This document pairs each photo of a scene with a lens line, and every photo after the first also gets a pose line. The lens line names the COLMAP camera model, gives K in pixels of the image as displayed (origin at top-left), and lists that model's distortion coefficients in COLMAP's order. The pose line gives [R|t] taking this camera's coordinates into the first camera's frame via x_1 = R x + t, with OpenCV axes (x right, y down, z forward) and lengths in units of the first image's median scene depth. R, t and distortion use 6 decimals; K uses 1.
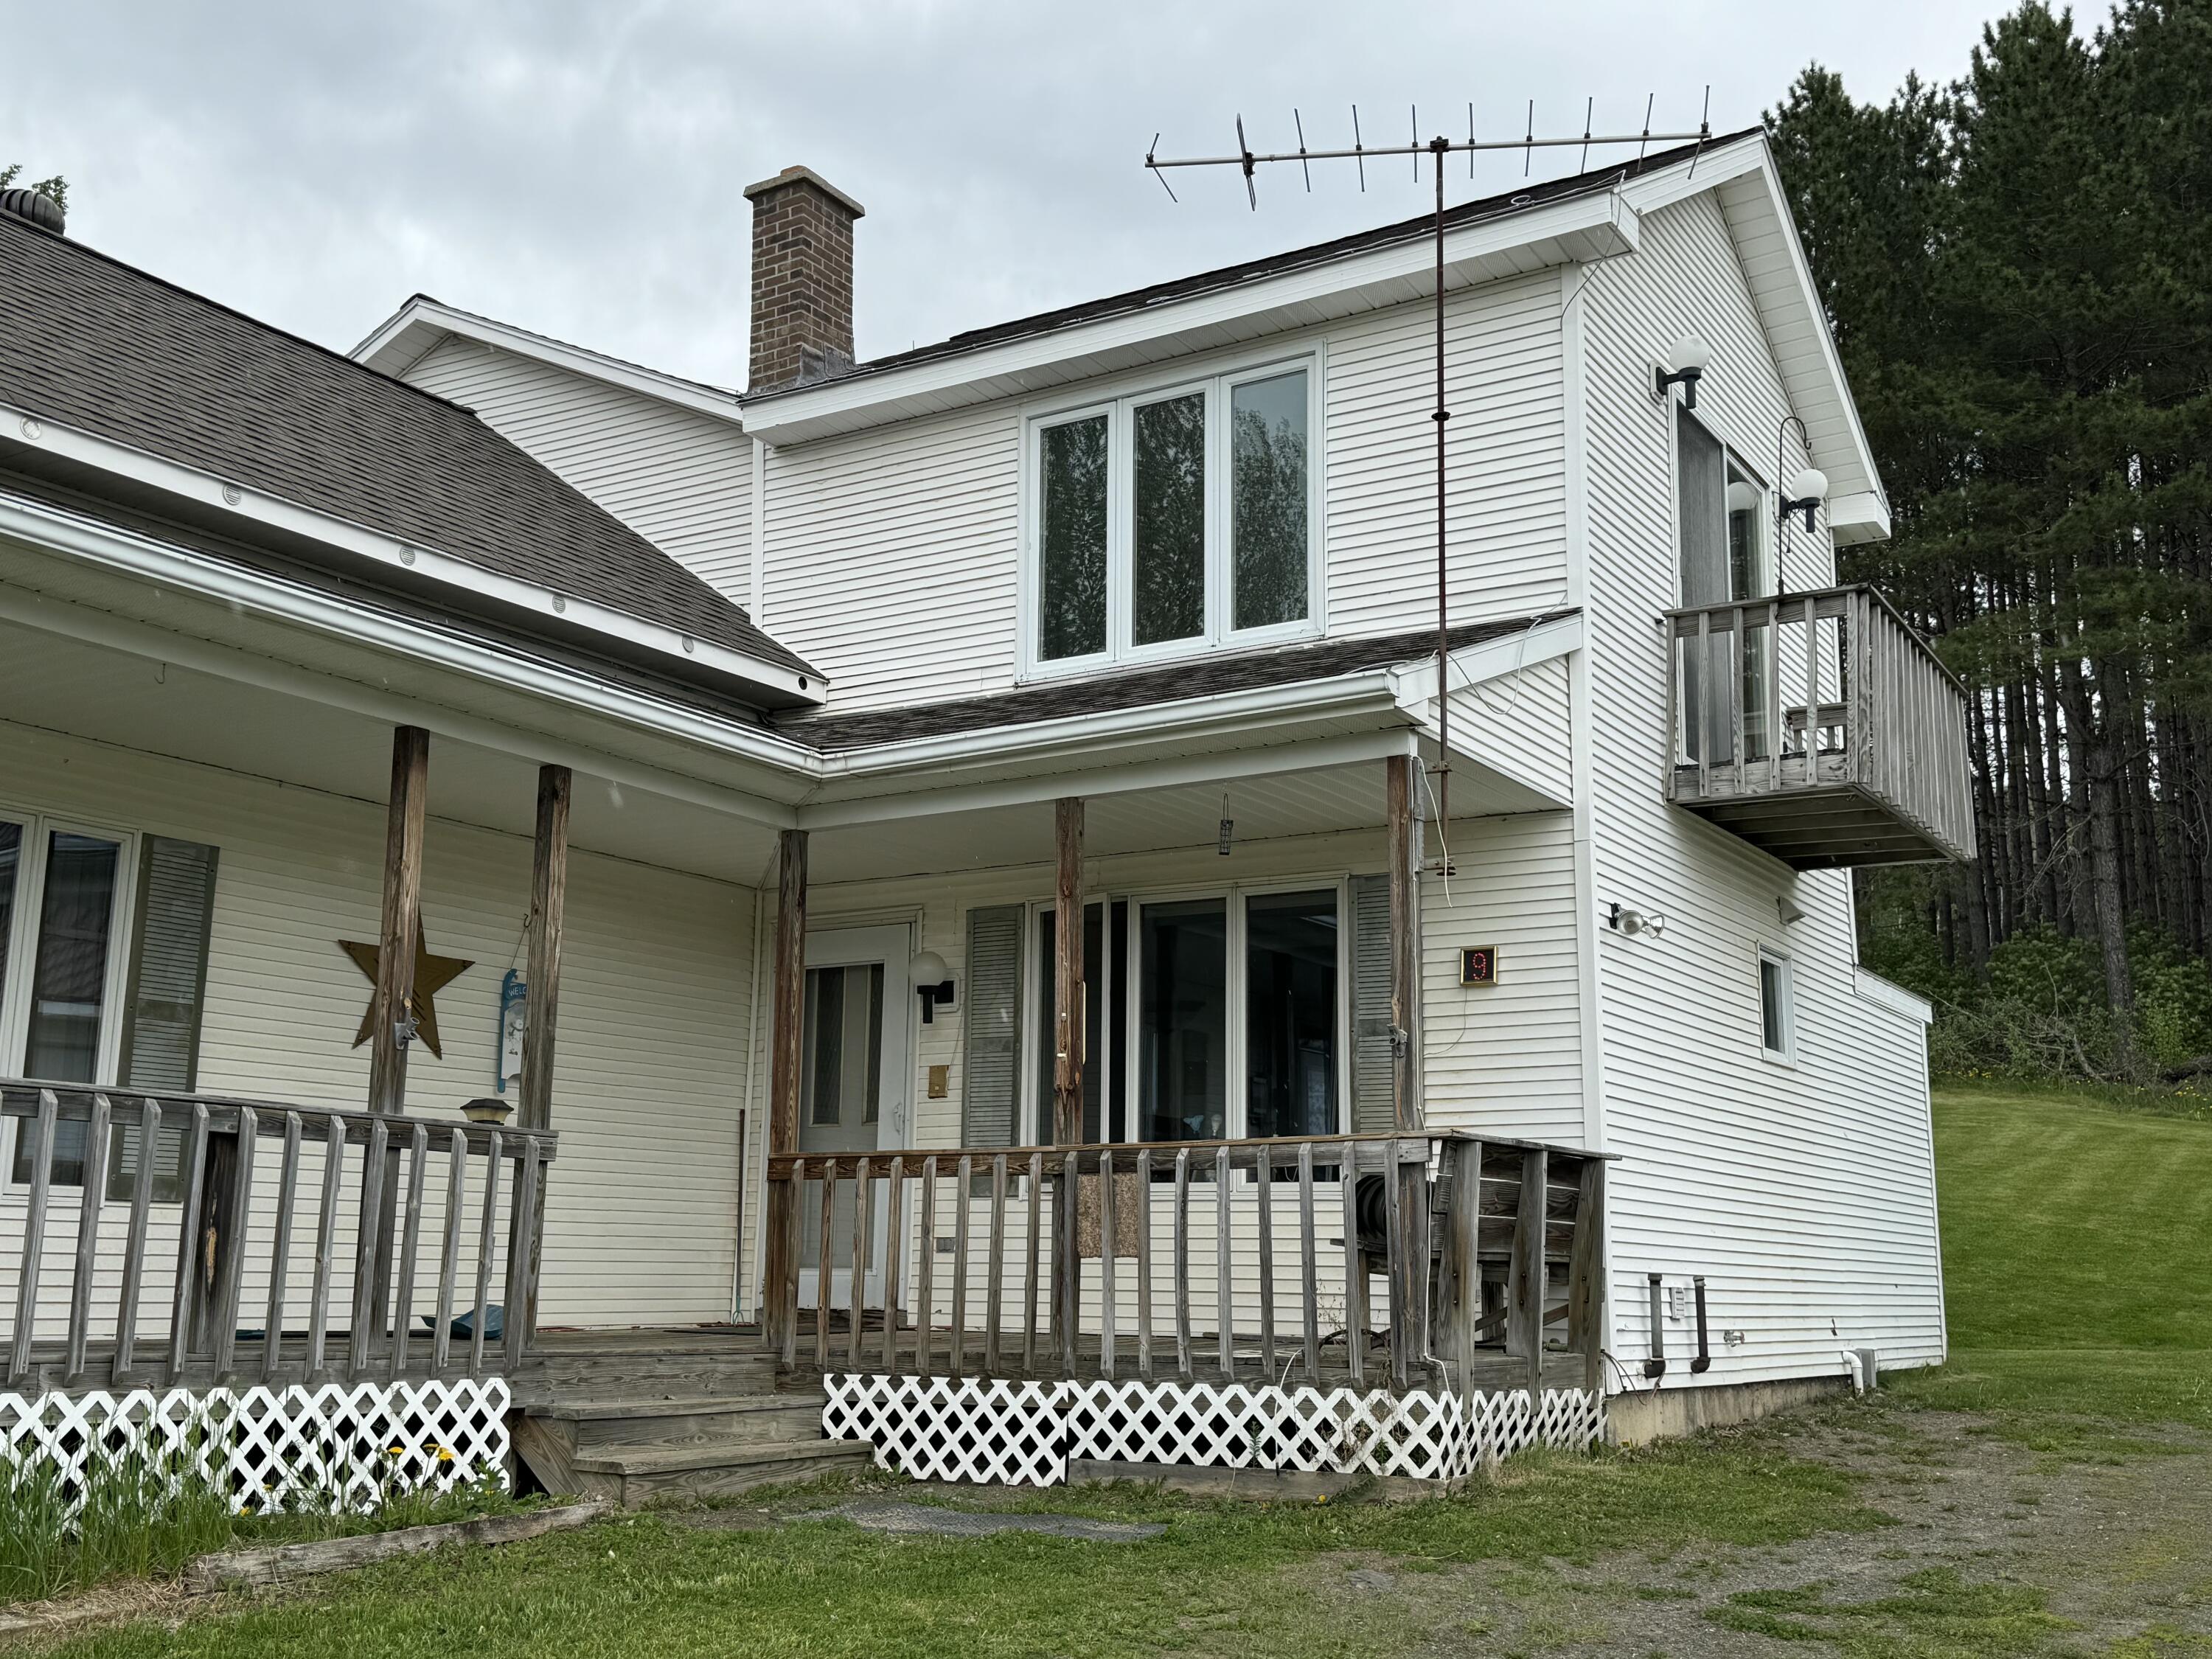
lens RADIAL K [[2249.4, 0, 1110.9], [0, 2249.4, 834.9], [0, 0, 1]] dist [0.080733, 0.000000]
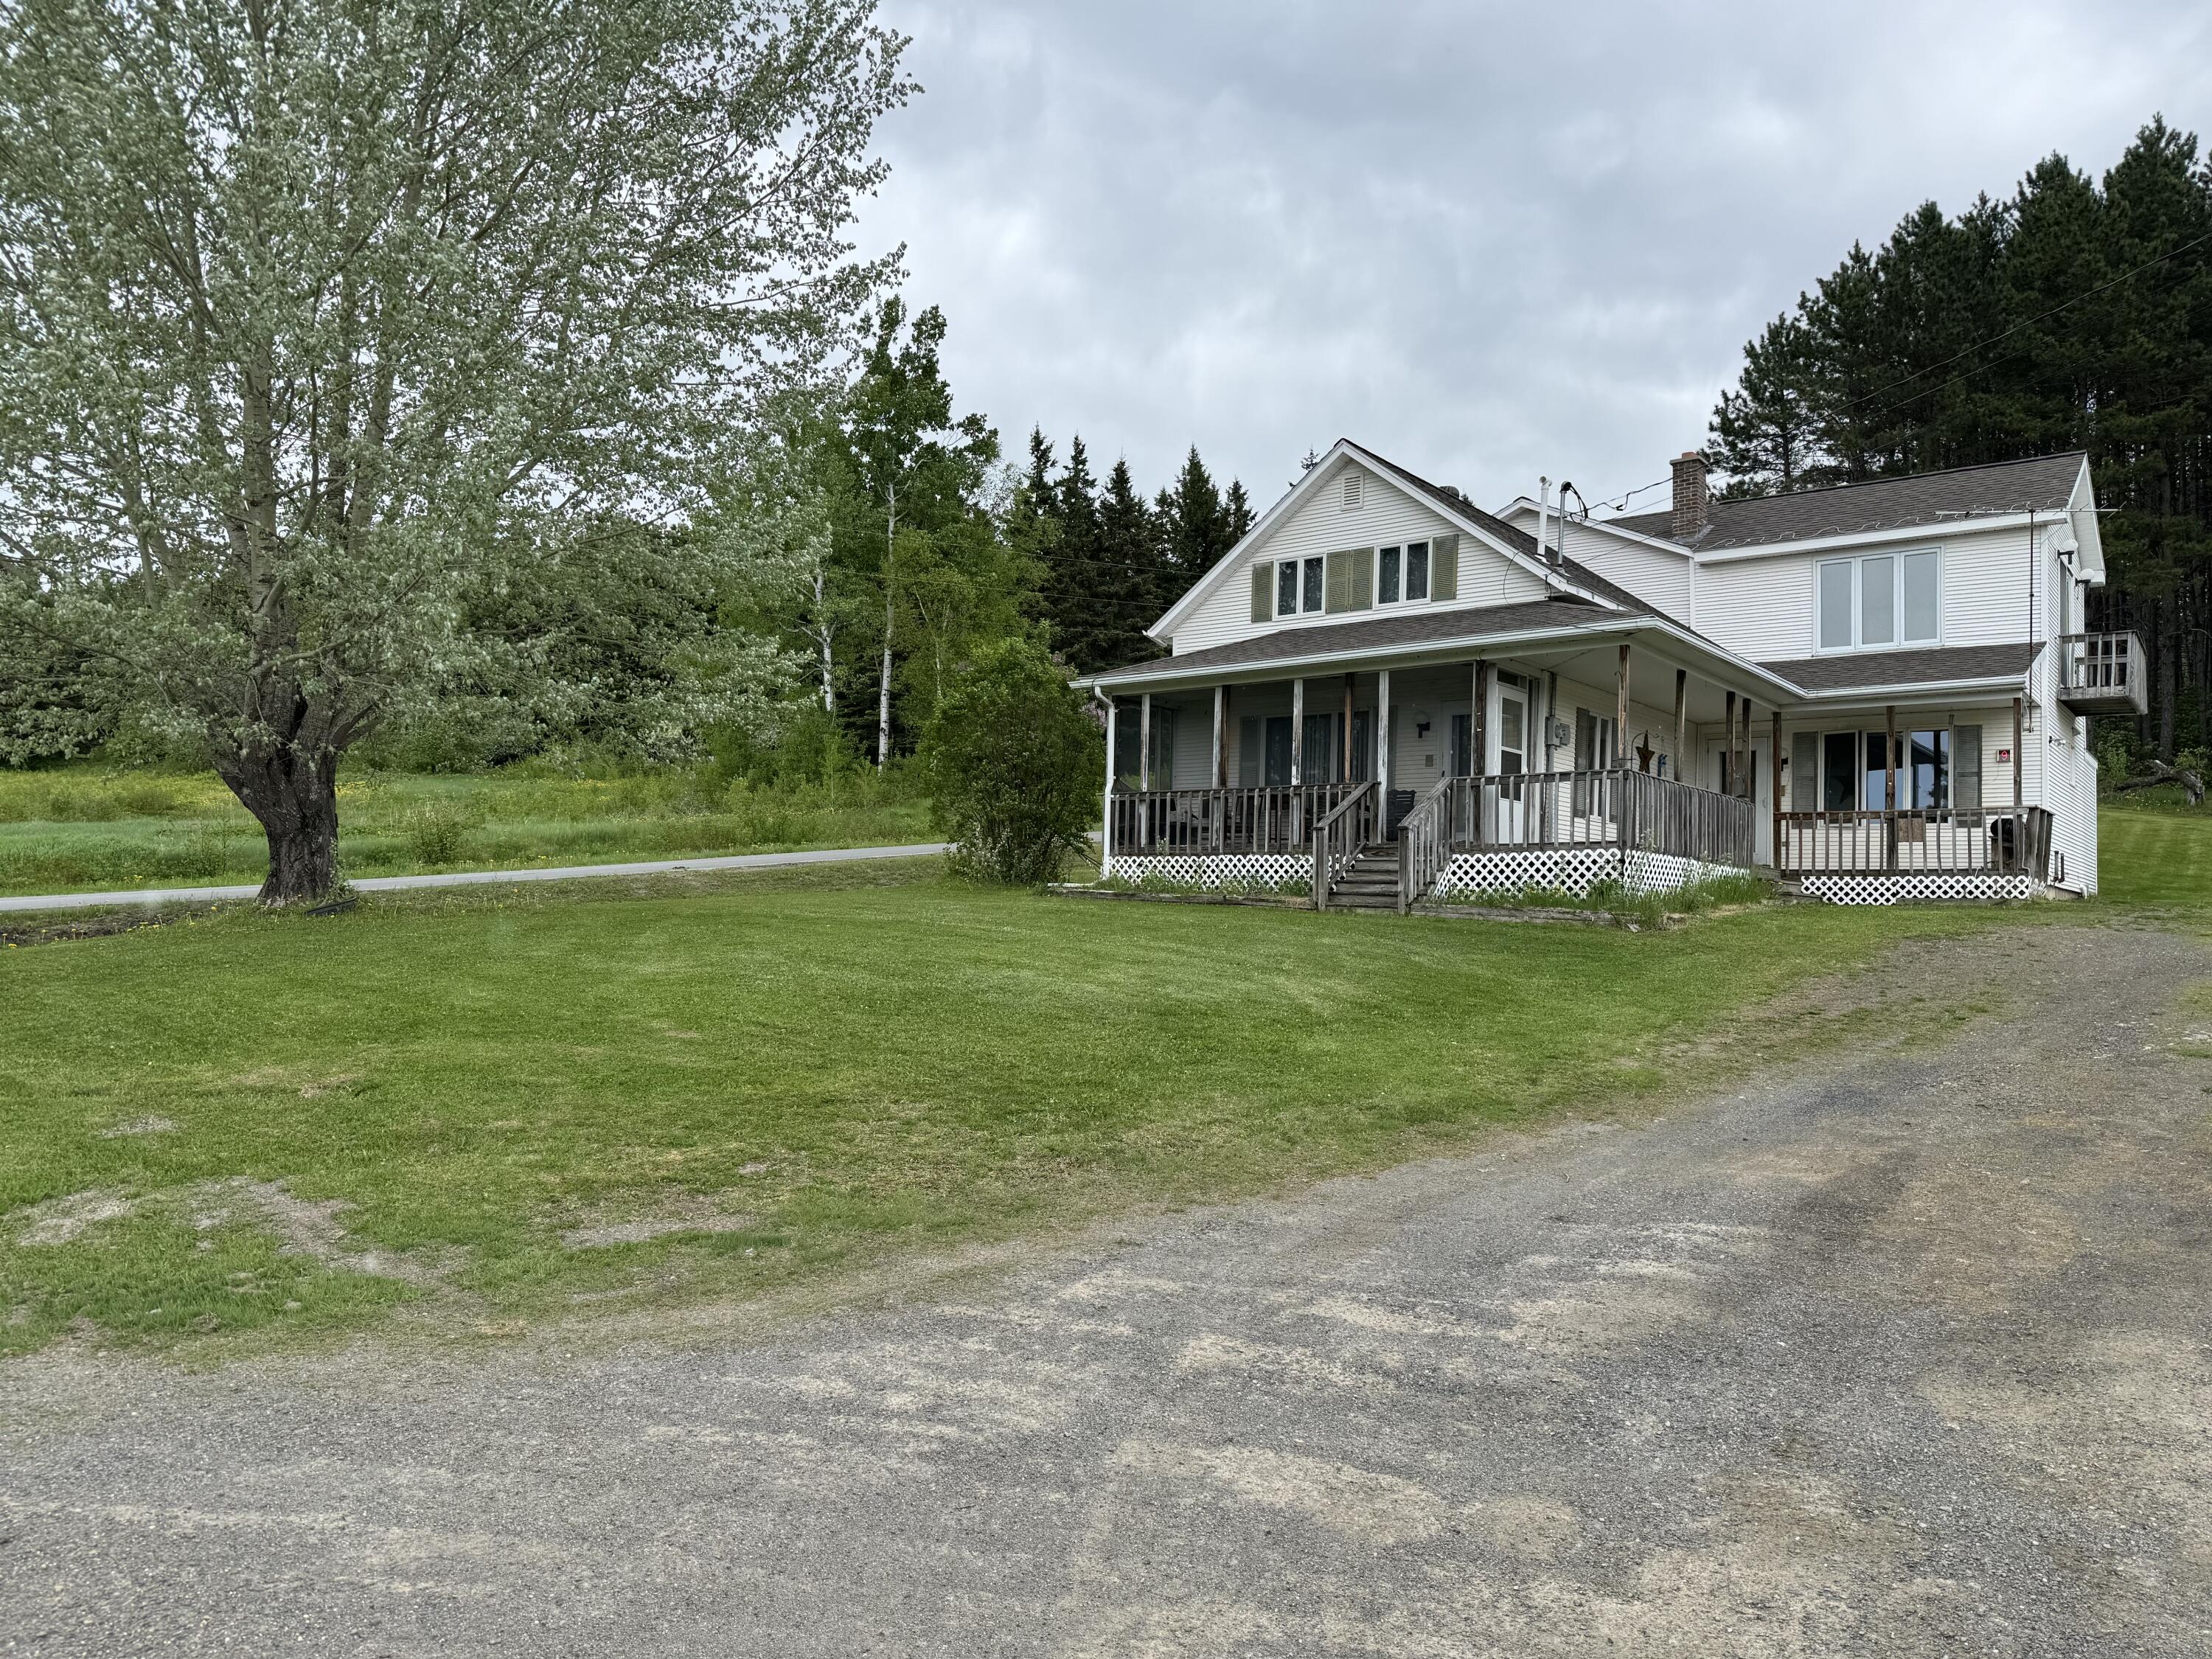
lens RADIAL K [[1549.3, 0, 1108.1], [0, 1549.3, 820.4], [0, 0, 1]] dist [0.009123, 0.007653]
pose [[0.995231, 0.009074, -0.097121, -0.962700], [0.003631, 0.991527, 0.129847, -0.153895], [0.097476, -0.129581, 0.986766, -1.420550]]
